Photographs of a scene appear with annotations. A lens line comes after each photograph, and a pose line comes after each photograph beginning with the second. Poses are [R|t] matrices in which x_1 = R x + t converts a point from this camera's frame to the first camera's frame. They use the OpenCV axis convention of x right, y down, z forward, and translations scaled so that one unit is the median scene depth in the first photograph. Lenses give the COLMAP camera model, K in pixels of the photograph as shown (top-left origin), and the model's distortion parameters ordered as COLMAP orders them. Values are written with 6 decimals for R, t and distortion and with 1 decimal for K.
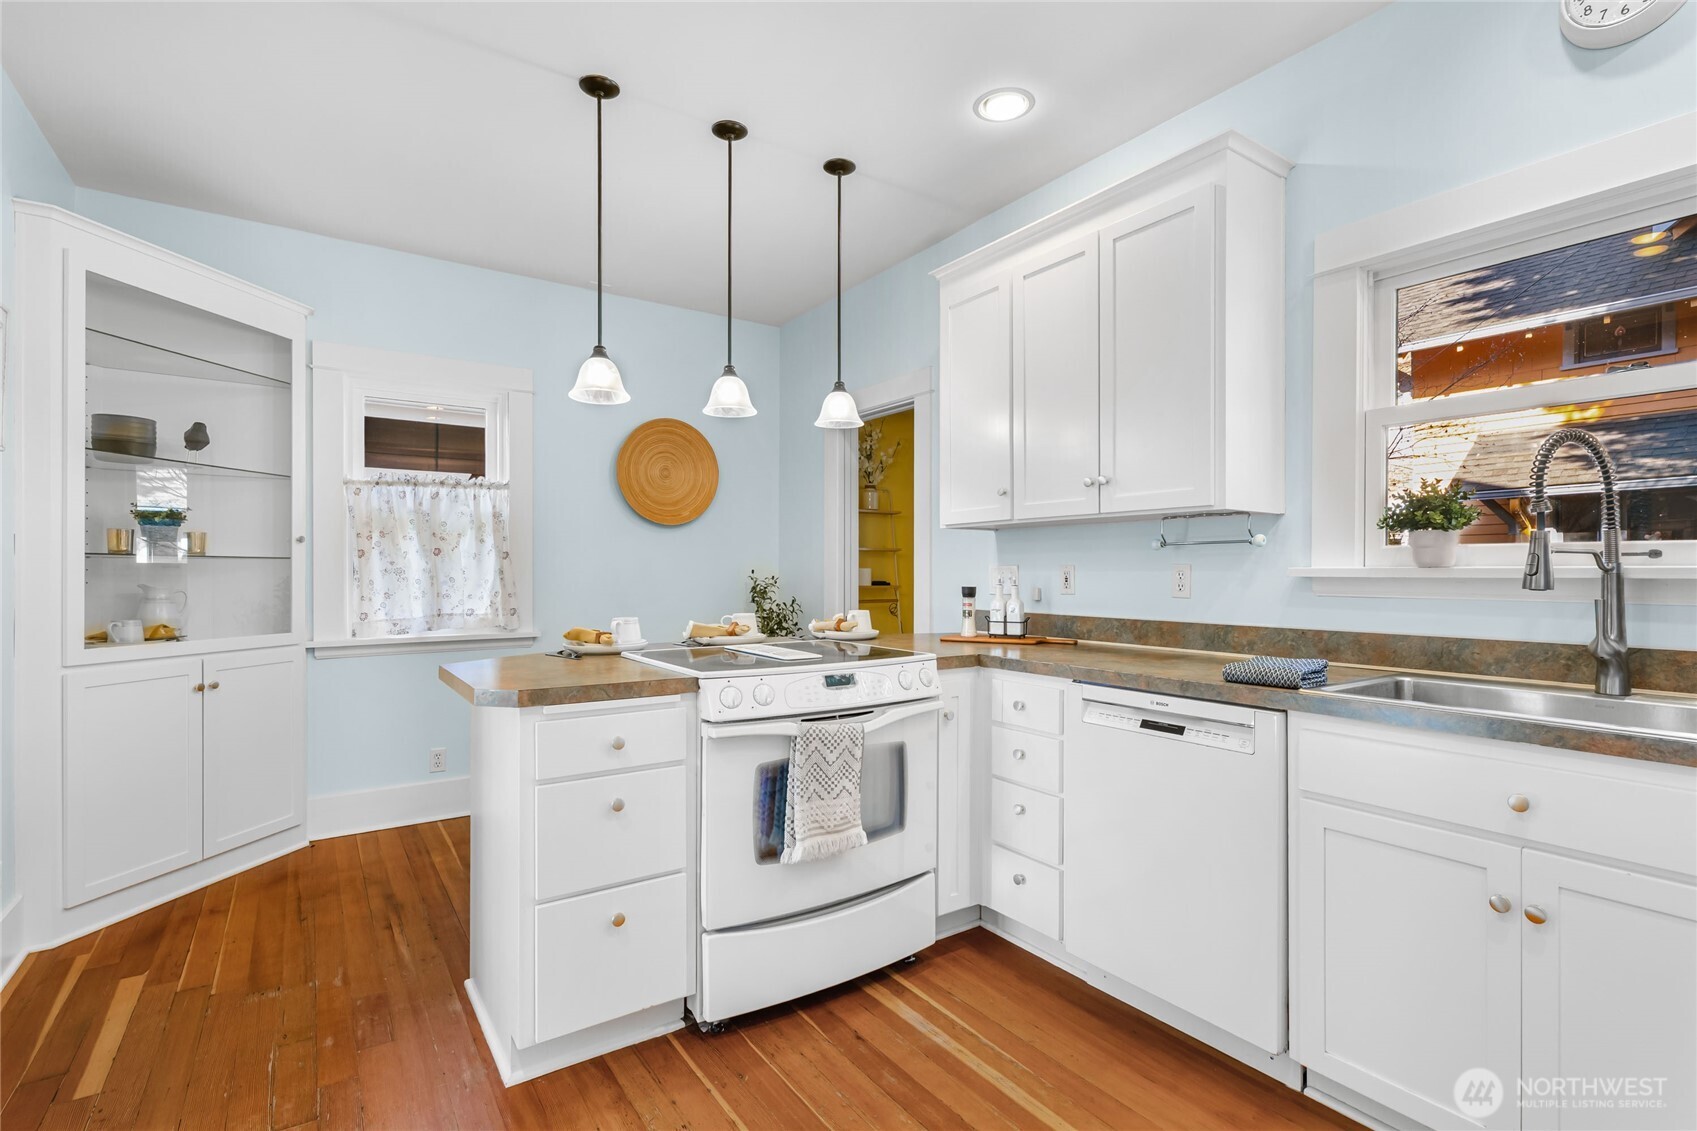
lens RADIAL K [[788.0, 0, 845.6], [0, 788.0, 570.3], [0, 0, 1]] dist [0.003027, 0.000593]
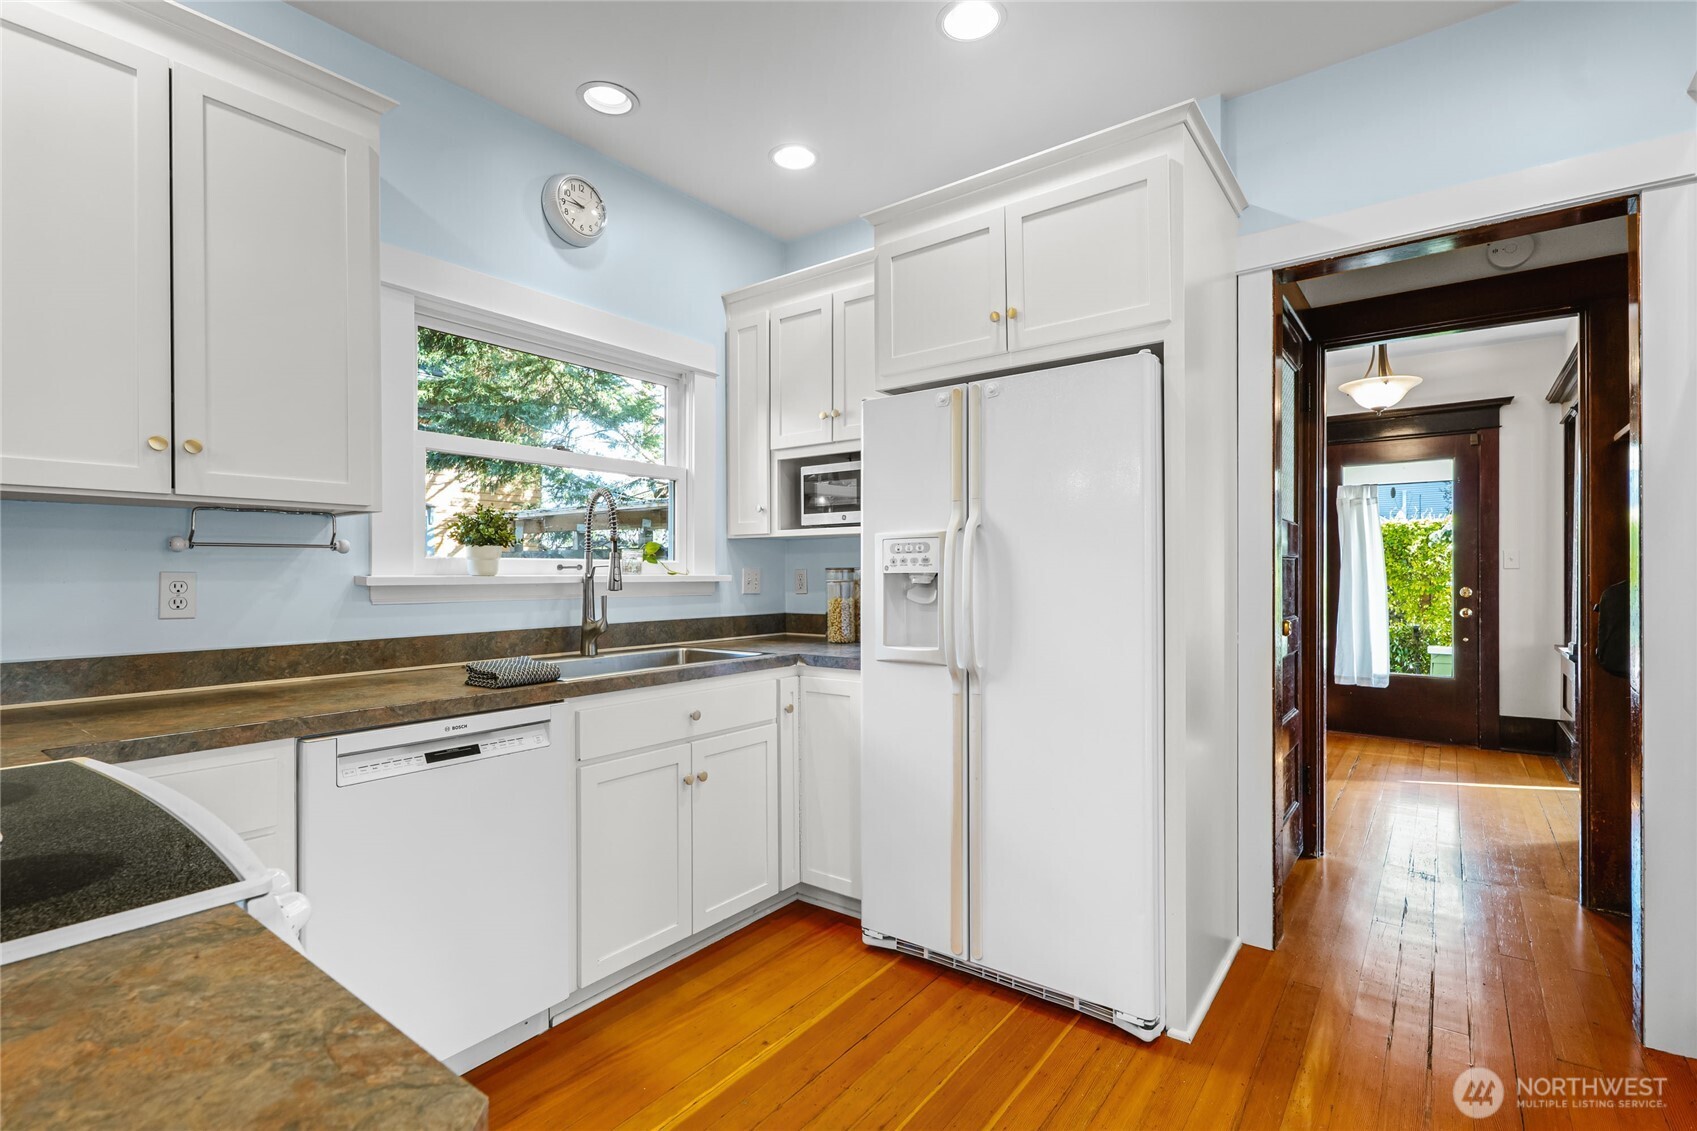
lens RADIAL K [[788.0, 0, 845.6], [0, 788.0, 570.3], [0, 0, 1]] dist [0.003027, 0.000593]
pose [[-0.315199, 0.003290, 0.949020, -0.607250], [0.002353, 0.999994, -0.002685, -0.007826], [-0.949023, 0.001387, -0.315204, 0.868766]]
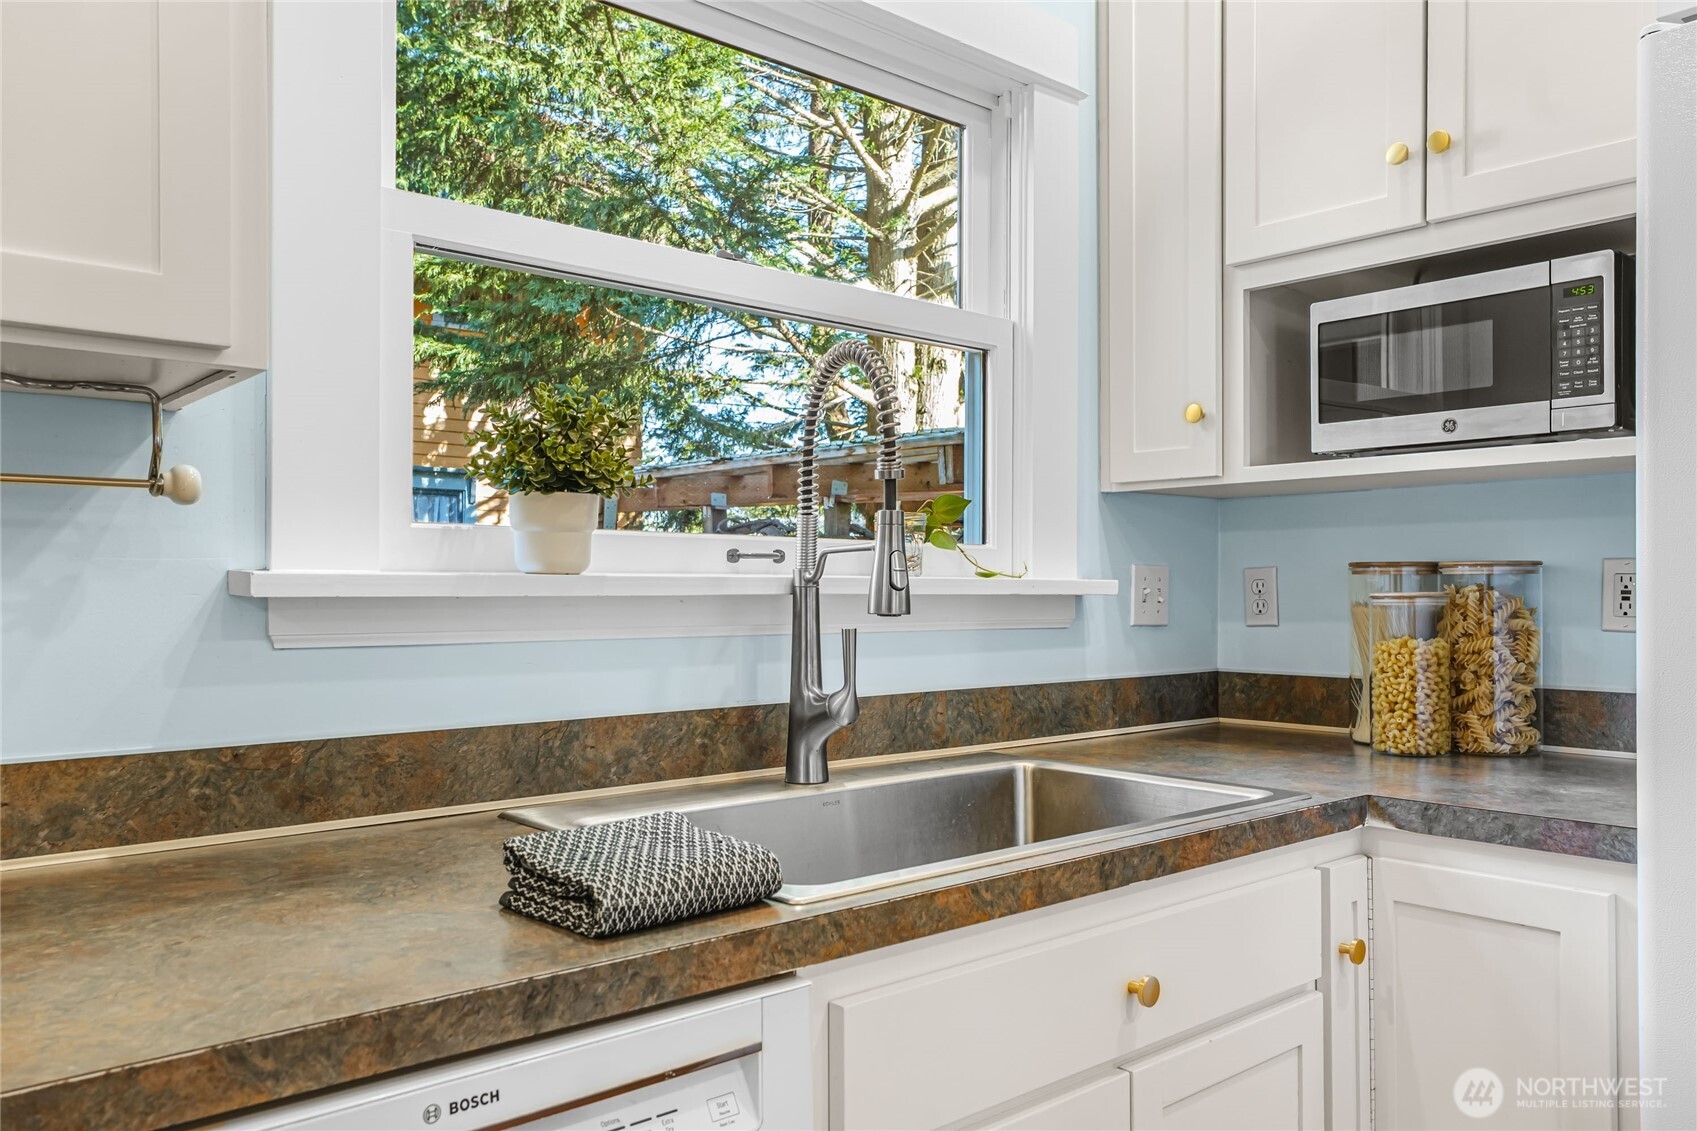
lens RADIAL K [[1276.8, 0, 851.7], [0, 1276.8, 583.1], [0, 0, 1]] dist [-0.006750, -0.001110]
pose [[-0.121405, 0.001988, 0.992601, -0.022107], [-0.001566, 0.999996, -0.002195, 0.002981], [-0.992602, -0.001821, -0.121401, 0.934968]]
